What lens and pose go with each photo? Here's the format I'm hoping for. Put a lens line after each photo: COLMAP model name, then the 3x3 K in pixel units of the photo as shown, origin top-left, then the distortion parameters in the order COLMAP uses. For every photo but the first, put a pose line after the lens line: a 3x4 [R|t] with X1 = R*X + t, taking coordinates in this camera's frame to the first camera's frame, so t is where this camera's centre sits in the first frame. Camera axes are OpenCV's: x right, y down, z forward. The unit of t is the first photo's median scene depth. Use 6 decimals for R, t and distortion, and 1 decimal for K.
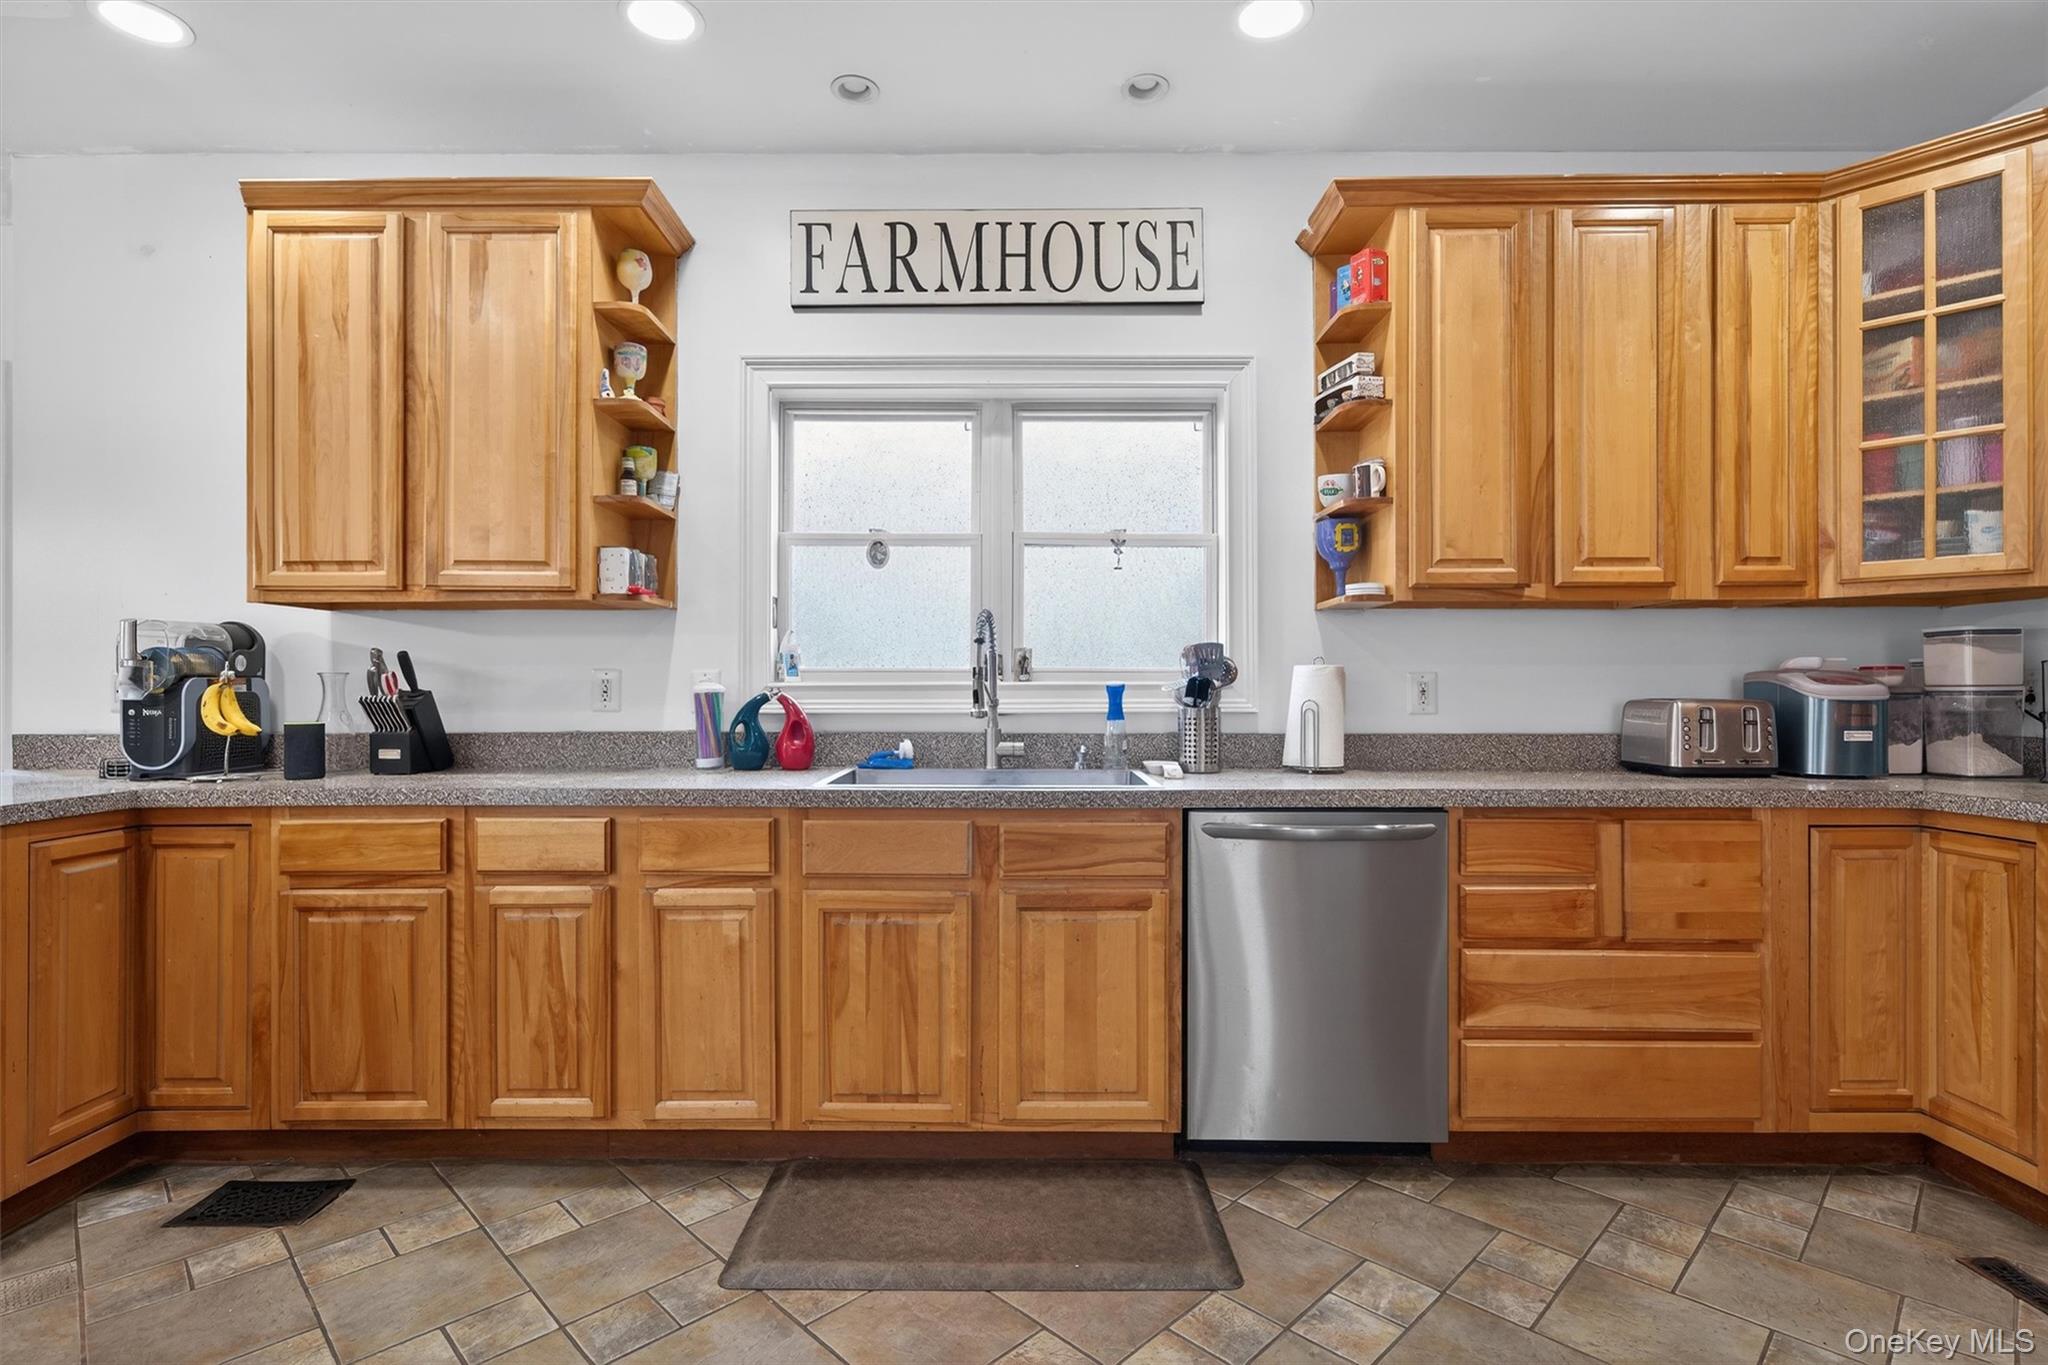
lens RADIAL K [[1019.2, 0, 1024.0], [0, 1019.2, 682.5], [0, 0, 1]] dist [0.009671, -0.000837]
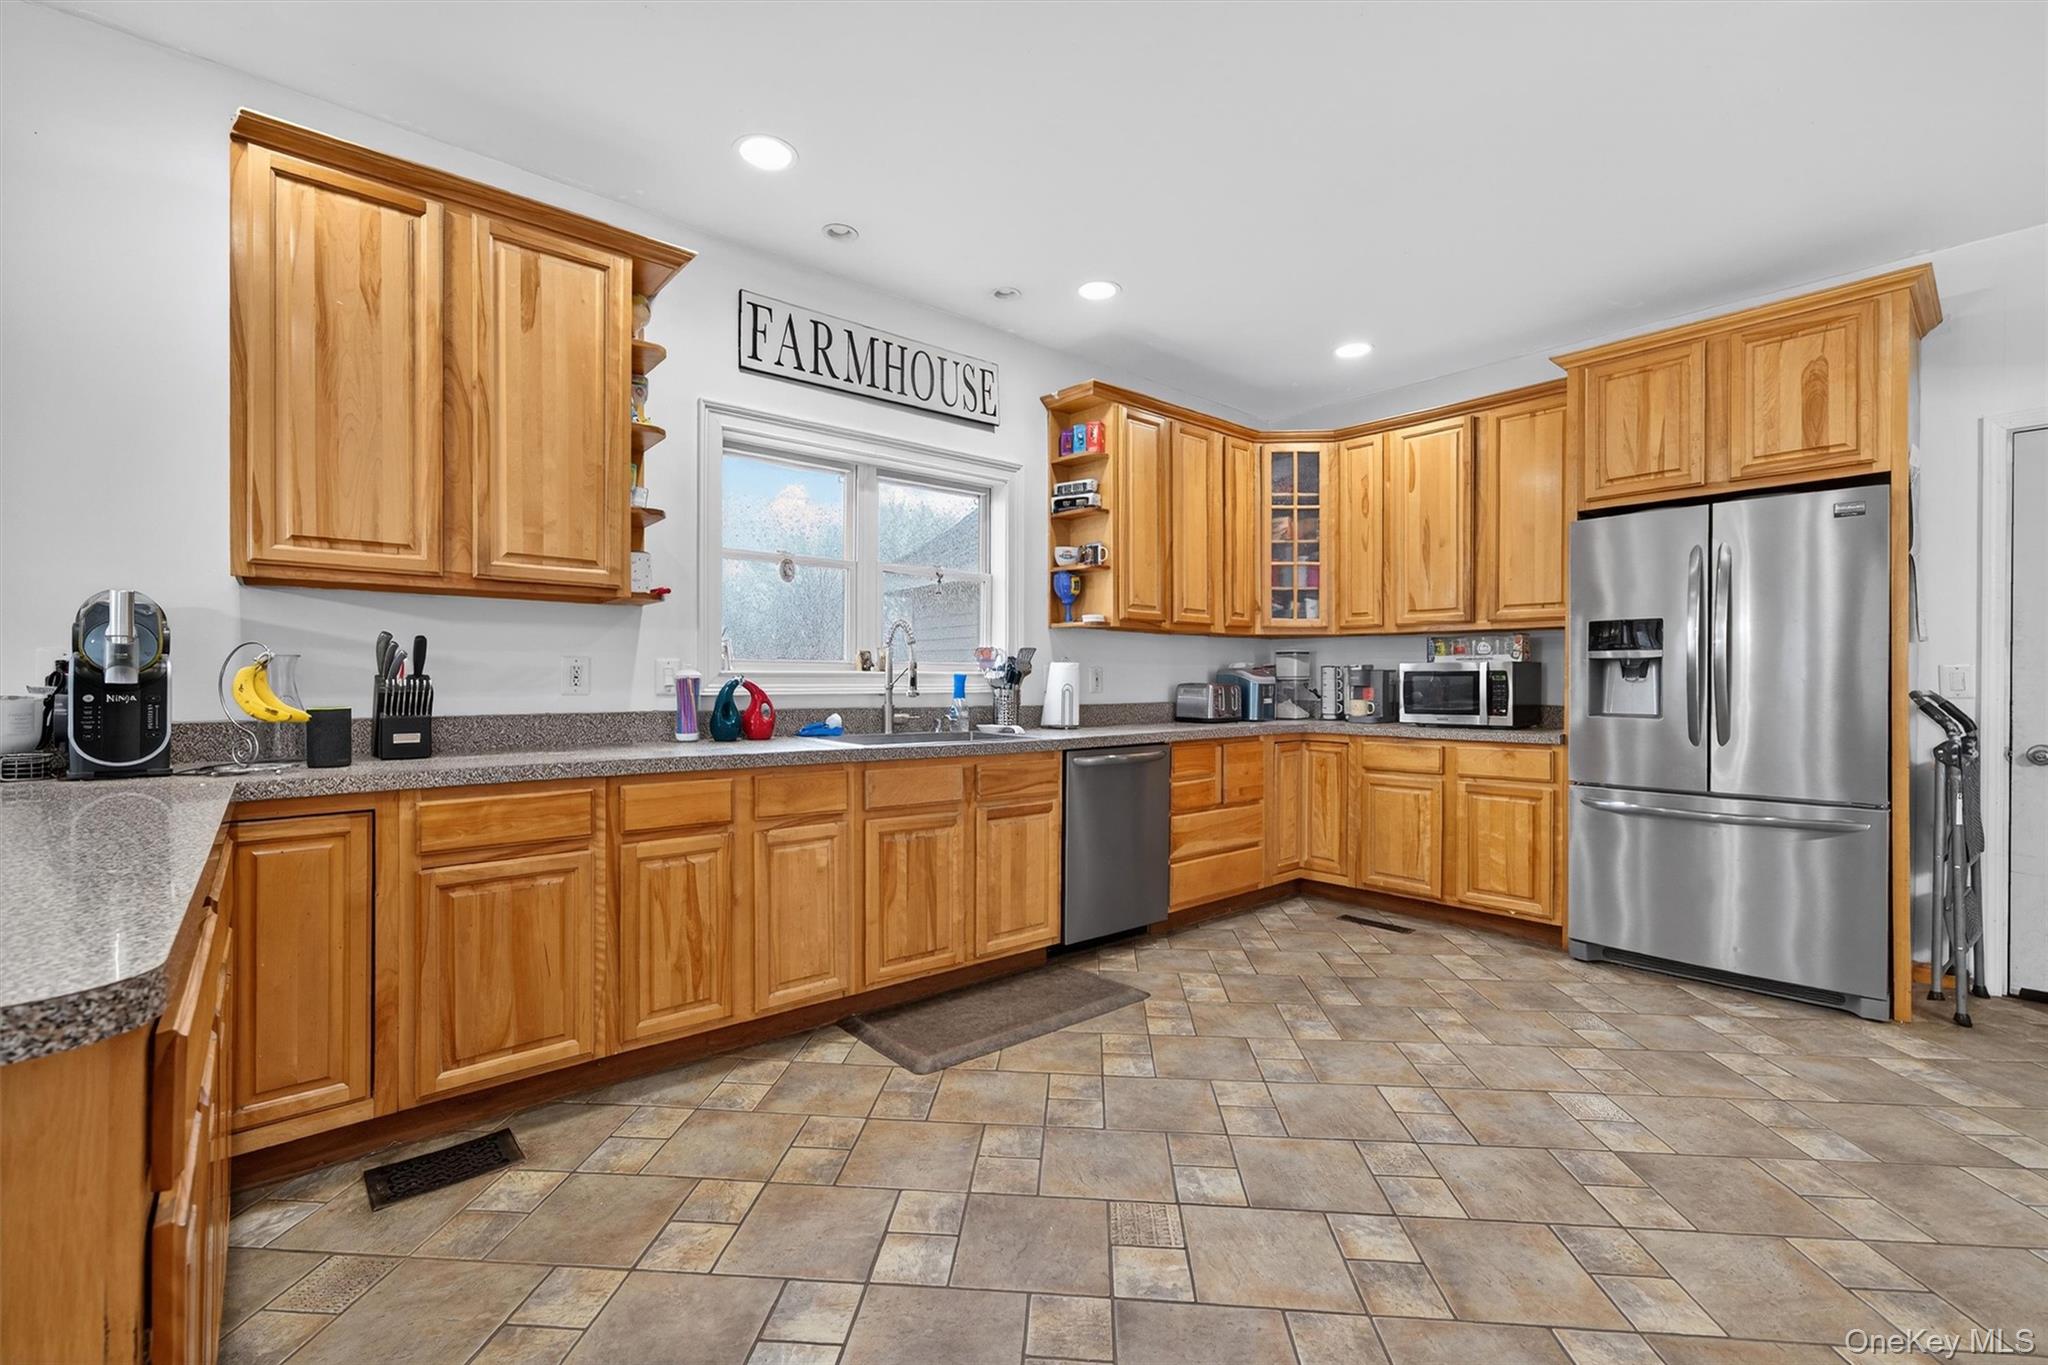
lens RADIAL K [[888.5, 0, 1061.2], [0, 888.5, 678.3], [0, 0, 1]] dist [0.001036, 0.000894]
pose [[0.741100, 0.004174, 0.671382, -0.745539], [-0.008394, 0.999960, 0.003048, 0.003358], [-0.671343, -0.007895, 0.741105, -0.070239]]
